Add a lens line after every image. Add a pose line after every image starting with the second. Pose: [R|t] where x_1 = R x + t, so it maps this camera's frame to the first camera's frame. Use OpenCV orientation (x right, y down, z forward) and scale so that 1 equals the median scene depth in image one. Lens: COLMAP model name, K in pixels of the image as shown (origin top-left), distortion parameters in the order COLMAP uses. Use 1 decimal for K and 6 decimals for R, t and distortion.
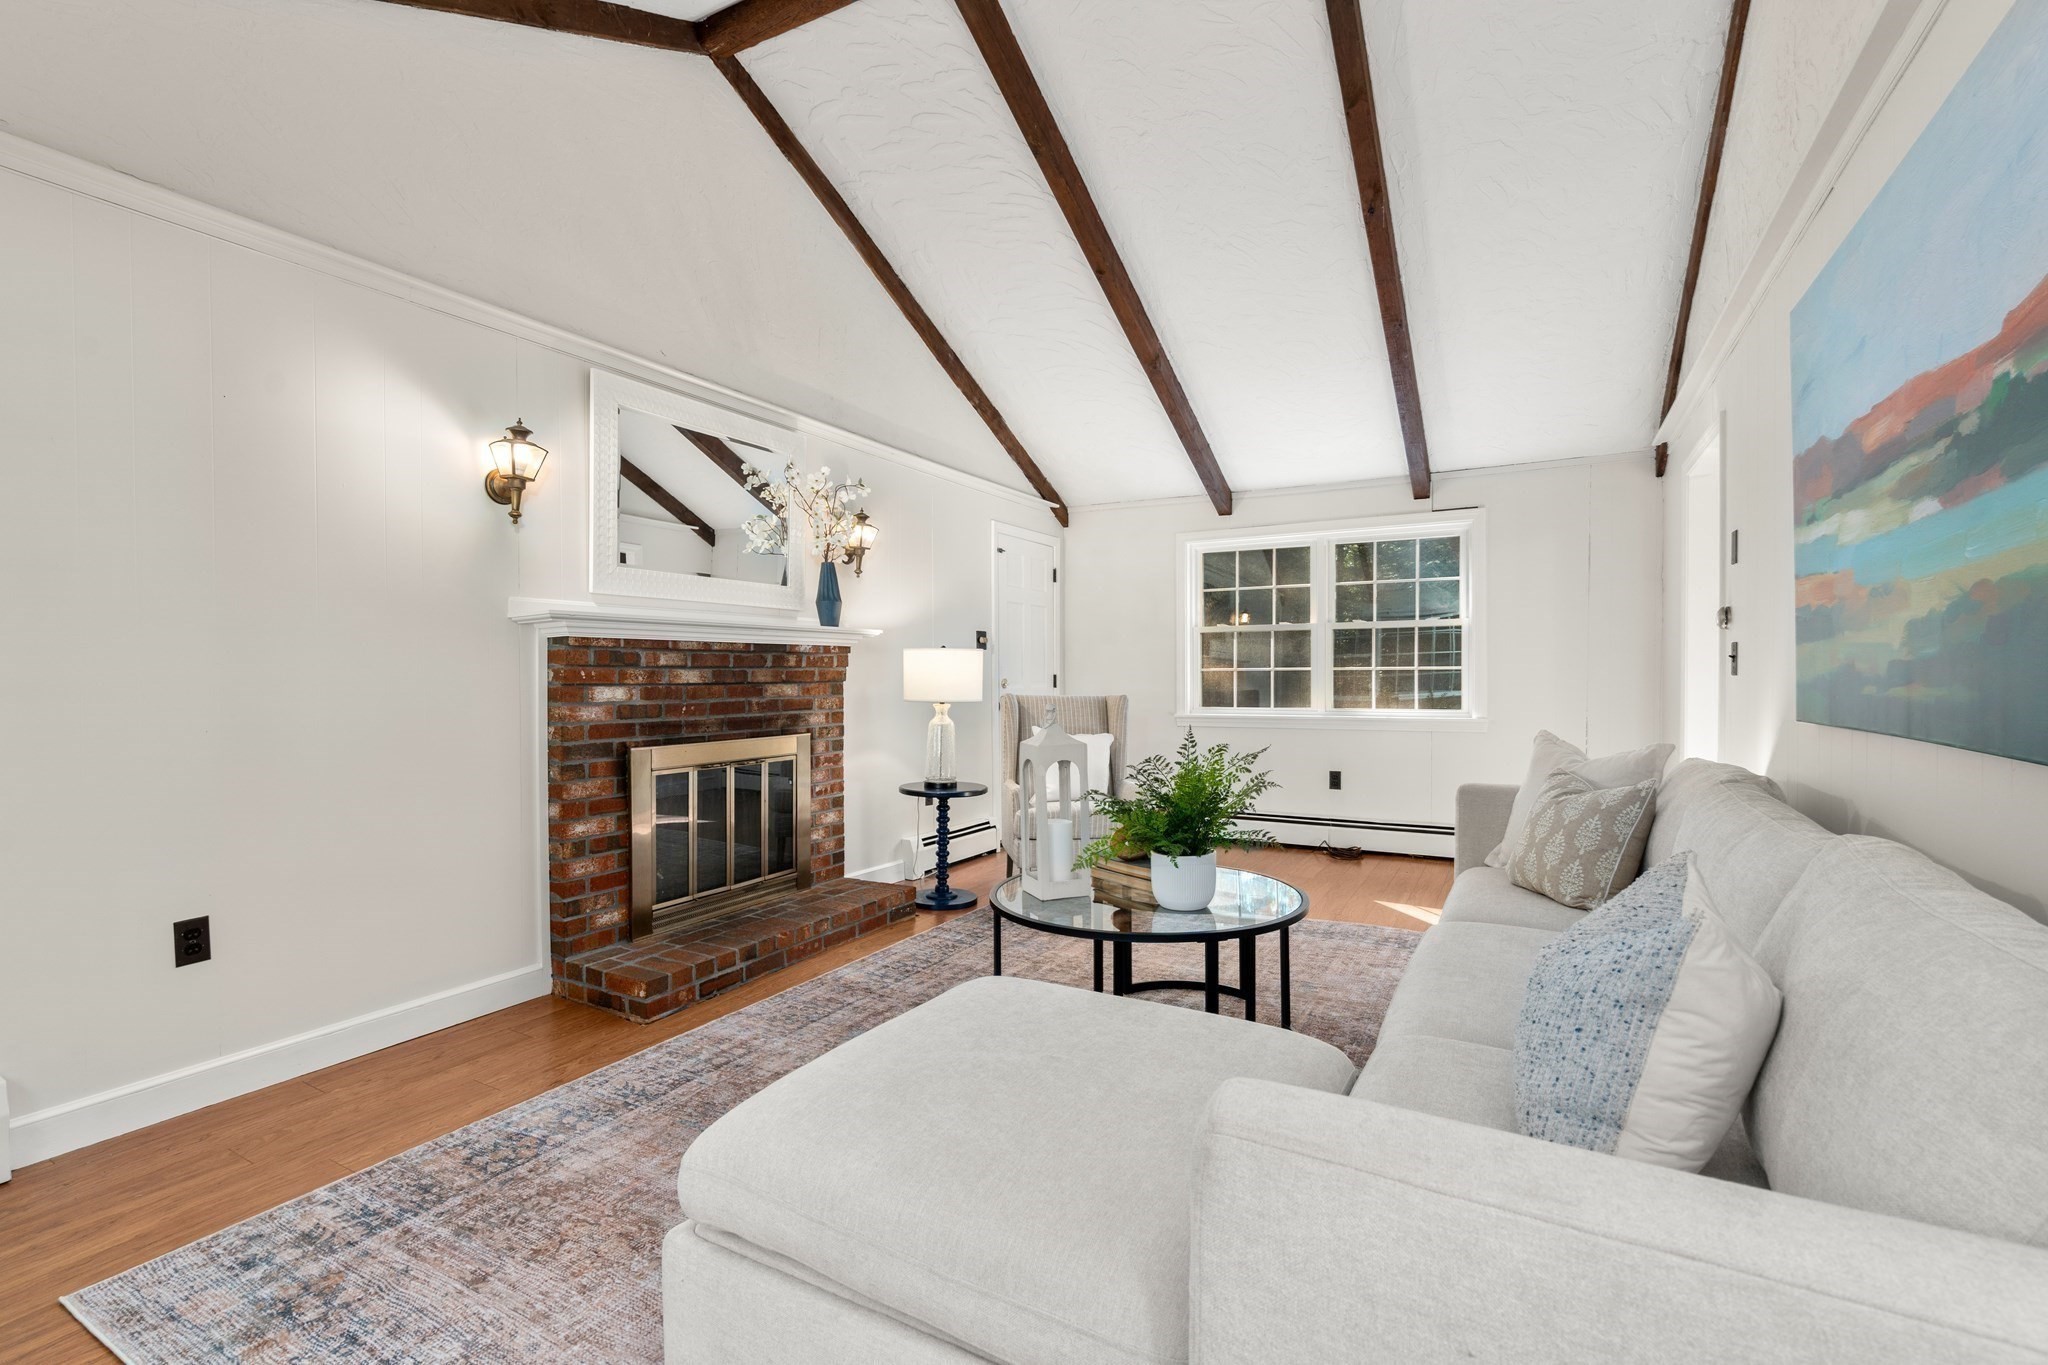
lens RADIAL K [[925.8, 0, 1012.3], [0, 925.8, 676.9], [0, 0, 1]] dist [-0.002418, -0.001301]
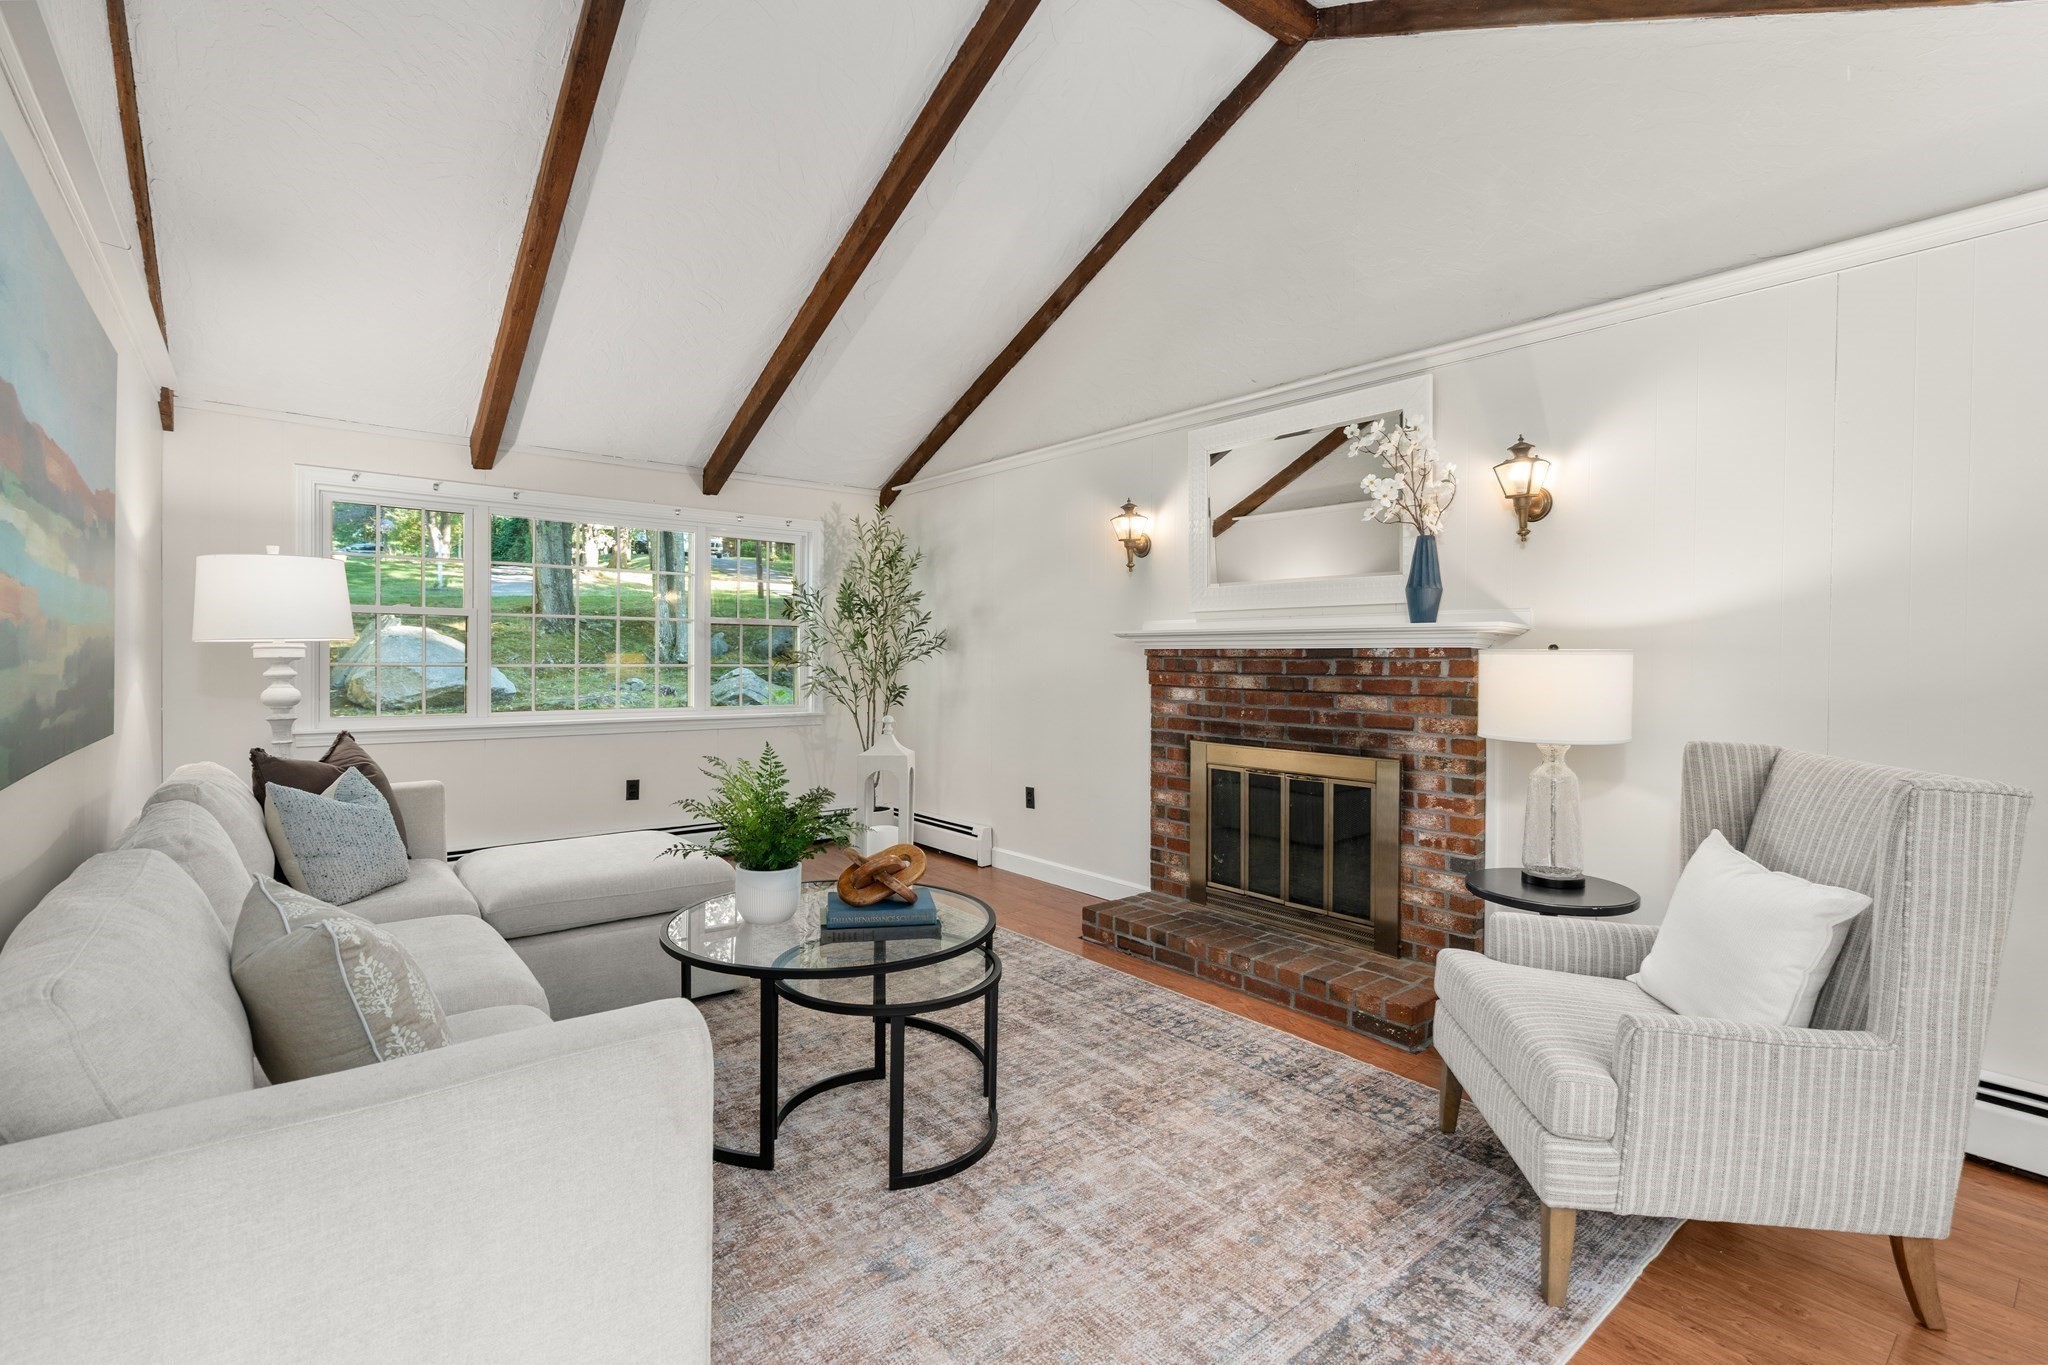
lens RADIAL K [[925.8, 0, 1026.9], [0, 925.8, 650.7], [0, 0, 1]] dist [-0.002418, -0.001301]
pose [[-0.359634, -0.003377, -0.933088, 0.723882], [-0.006573, 0.999978, -0.001086, -0.033566], [0.933070, 0.005742, -0.359648, 1.143631]]
